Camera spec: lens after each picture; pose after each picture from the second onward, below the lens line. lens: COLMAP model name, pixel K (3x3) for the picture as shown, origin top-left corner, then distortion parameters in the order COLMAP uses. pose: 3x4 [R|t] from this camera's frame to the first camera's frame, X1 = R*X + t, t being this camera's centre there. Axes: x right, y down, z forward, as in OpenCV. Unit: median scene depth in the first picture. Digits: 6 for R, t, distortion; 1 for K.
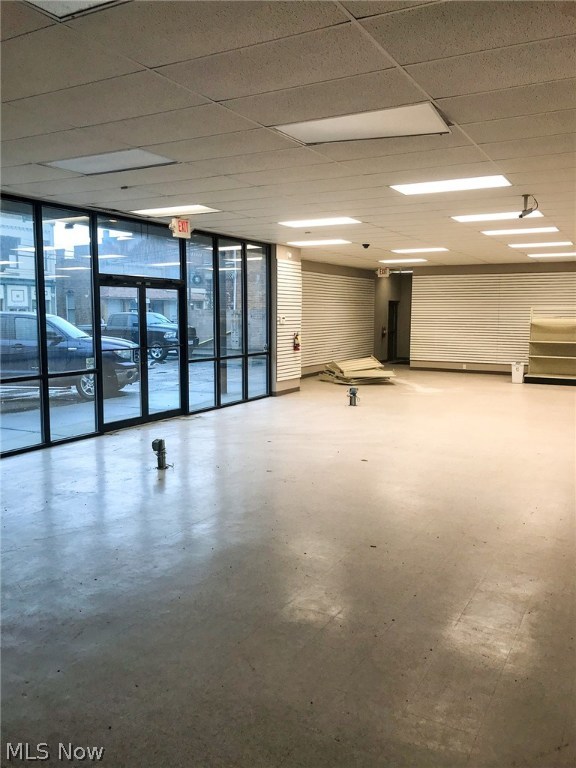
lens RADIAL K [[621.8, 0, 291.6], [0, 621.8, 382.1], [0, 0, 1]] dist [0.002749, 0.014428]
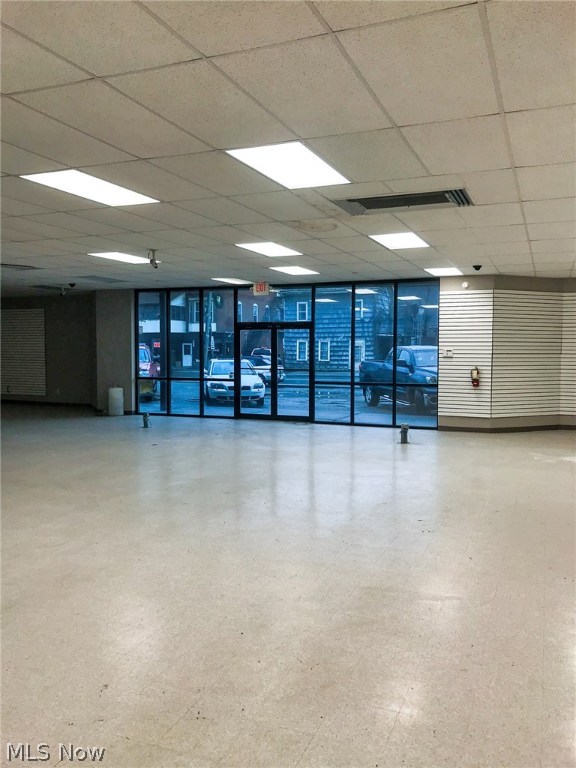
lens RADIAL K [[621.8, 0, 291.6], [0, 621.8, 382.1], [0, 0, 1]] dist [0.002749, 0.014428]
pose [[0.114036, 0.057177, -0.991830, 1.120478], [-0.110283, 0.992901, 0.044559, -0.086227], [0.987337, 0.104300, 0.119532, 0.786718]]
